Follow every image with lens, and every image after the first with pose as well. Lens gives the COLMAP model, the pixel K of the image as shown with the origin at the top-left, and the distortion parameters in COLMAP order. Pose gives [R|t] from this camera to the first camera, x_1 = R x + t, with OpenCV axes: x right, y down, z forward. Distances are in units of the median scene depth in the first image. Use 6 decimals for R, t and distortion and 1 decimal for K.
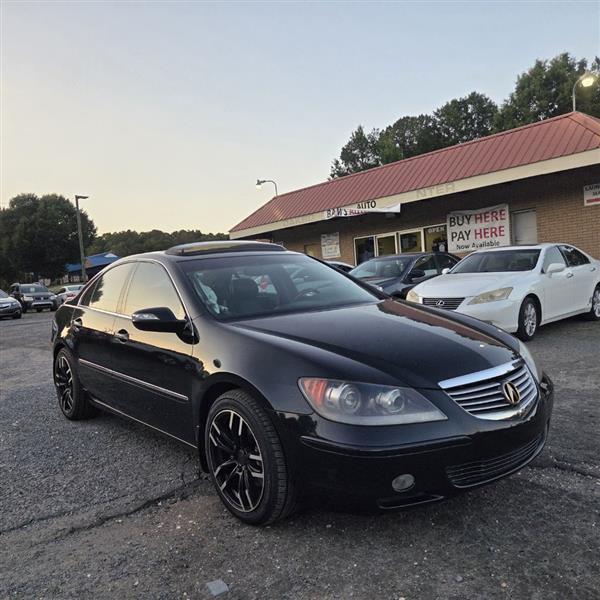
lens RADIAL K [[537.1, 0, 306.0], [0, 537.1, 311.3], [0, 0, 1]] dist [0.075404, -0.063016]
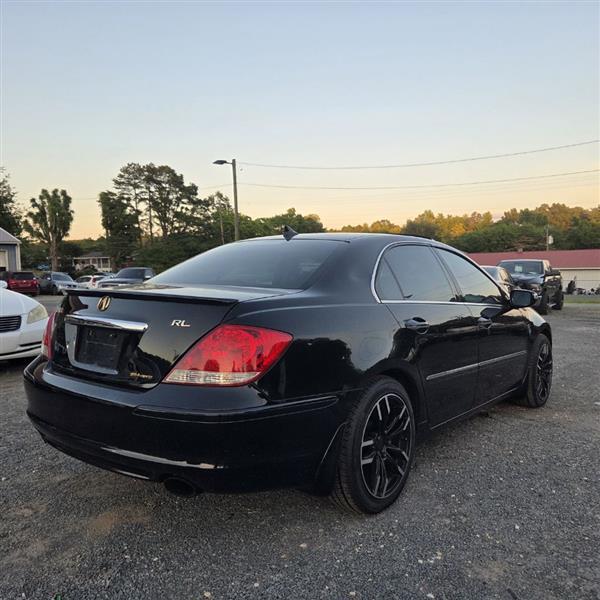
lens RADIAL K [[537.1, 0, 309.3], [0, 537.1, 299.2], [0, 0, 1]] dist [0.075404, -0.063016]
pose [[-0.218980, 0.017632, 0.975570, -0.315256], [0.087723, 0.996144, 0.001687, -0.006658], [-0.971778, 0.085949, -0.219683, 0.388882]]
